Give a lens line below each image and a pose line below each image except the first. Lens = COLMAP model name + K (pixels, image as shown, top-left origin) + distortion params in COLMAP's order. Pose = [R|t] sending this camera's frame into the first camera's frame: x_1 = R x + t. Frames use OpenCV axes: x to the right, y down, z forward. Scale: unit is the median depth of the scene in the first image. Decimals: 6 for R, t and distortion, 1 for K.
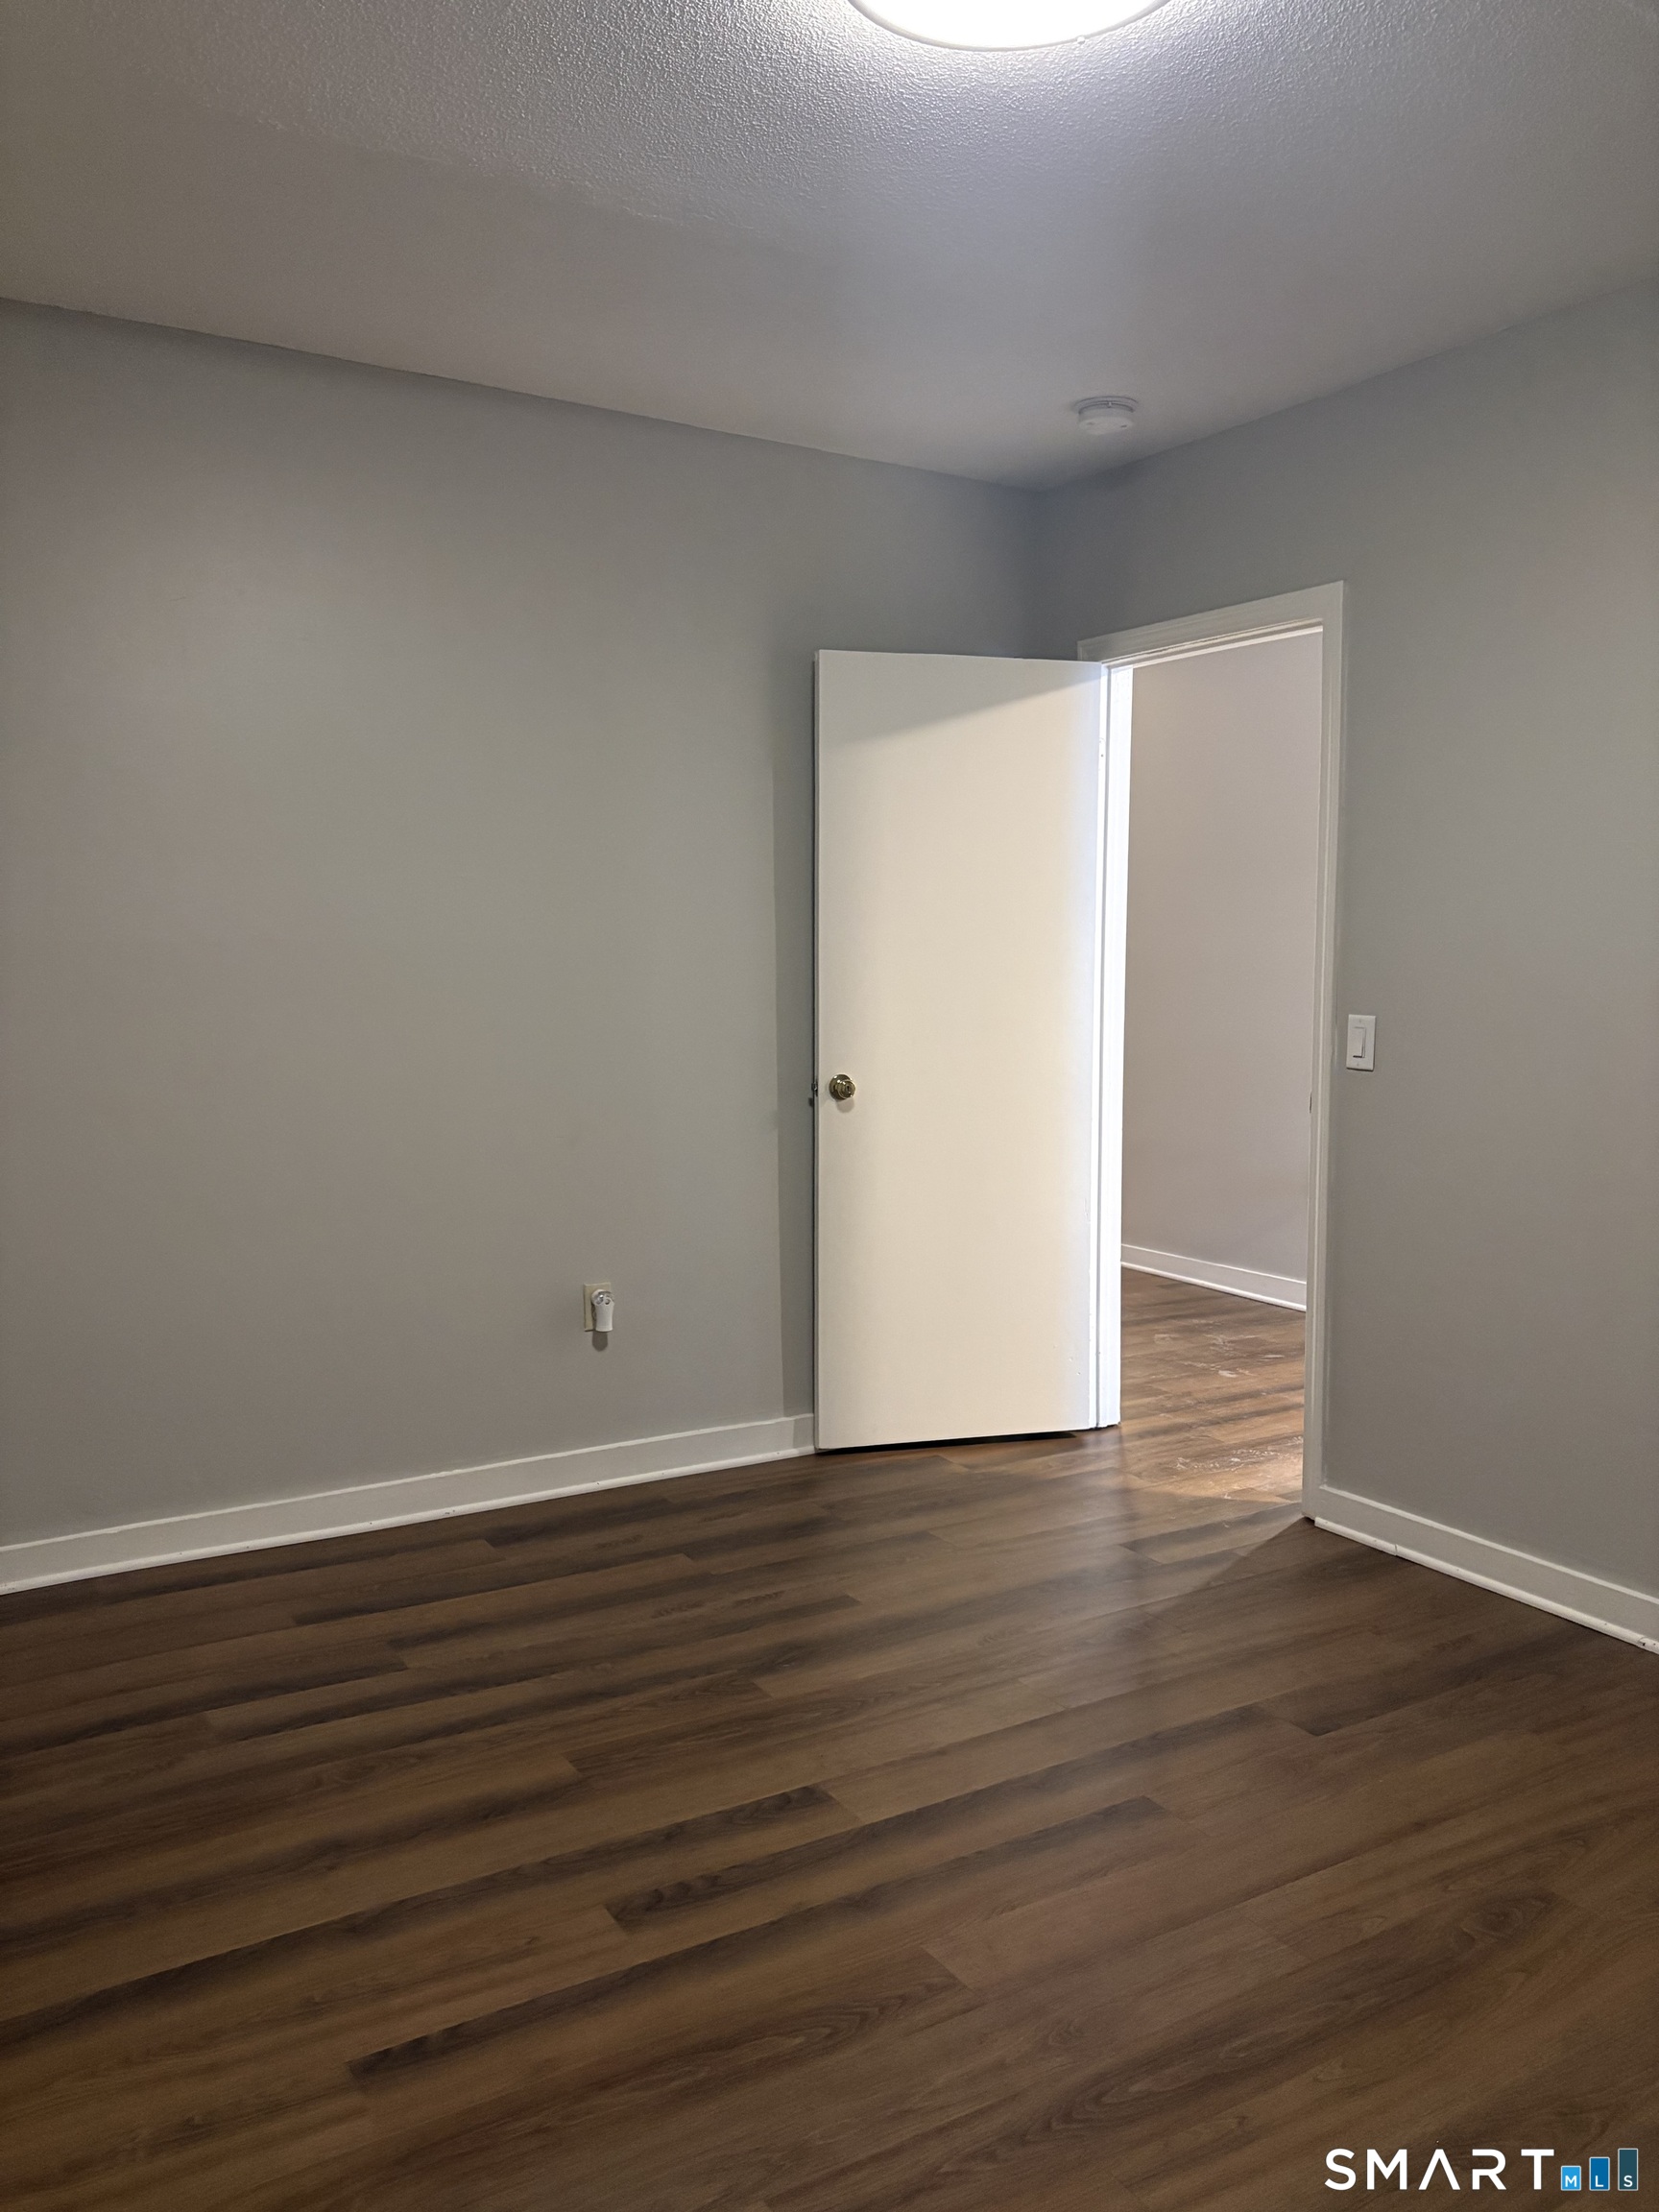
lens RADIAL K [[1703.9, 0, 813.7], [0, 1703.9, 1110.6], [0, 0, 1]] dist [0.089992, -0.003212]
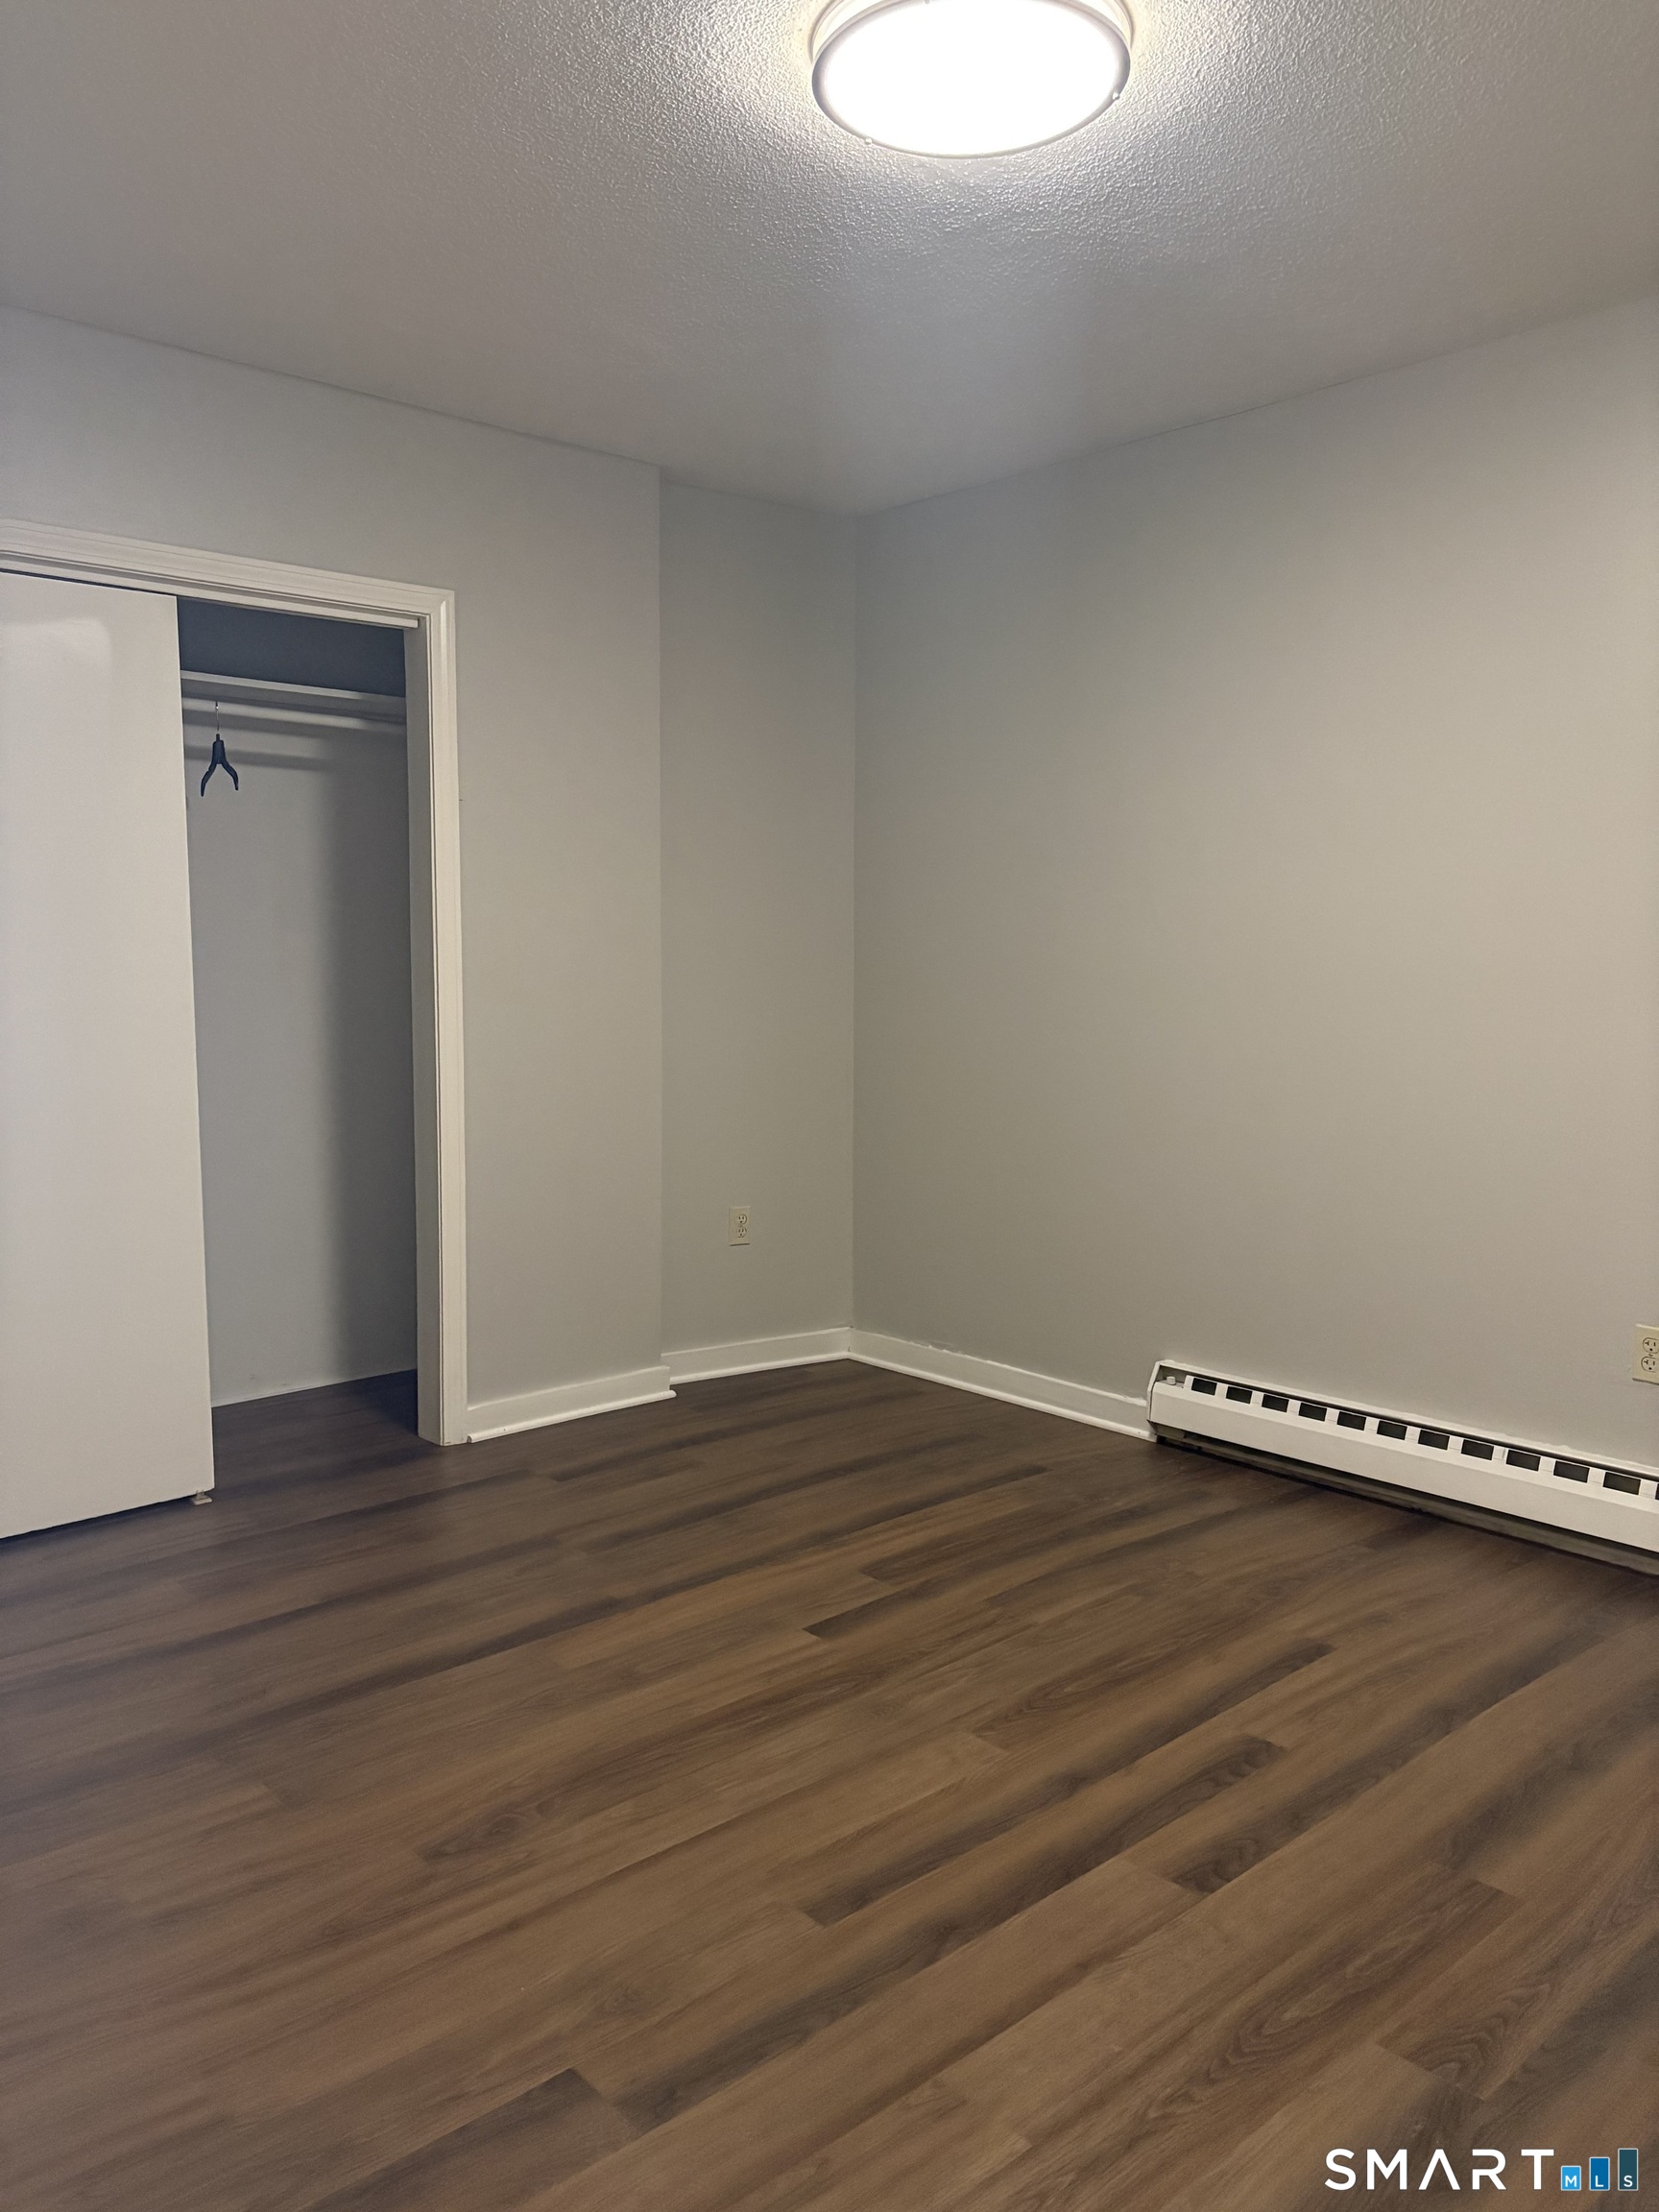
lens RADIAL K [[1703.9, 0, 813.7], [0, 1703.9, 1110.6], [0, 0, 1]] dist [0.089992, -0.003212]
pose [[-0.984396, 0.008503, -0.175765, 0.379072], [-0.029097, 0.977217, 0.210240, -0.183846], [0.173548, 0.212074, -0.961720, 1.926467]]
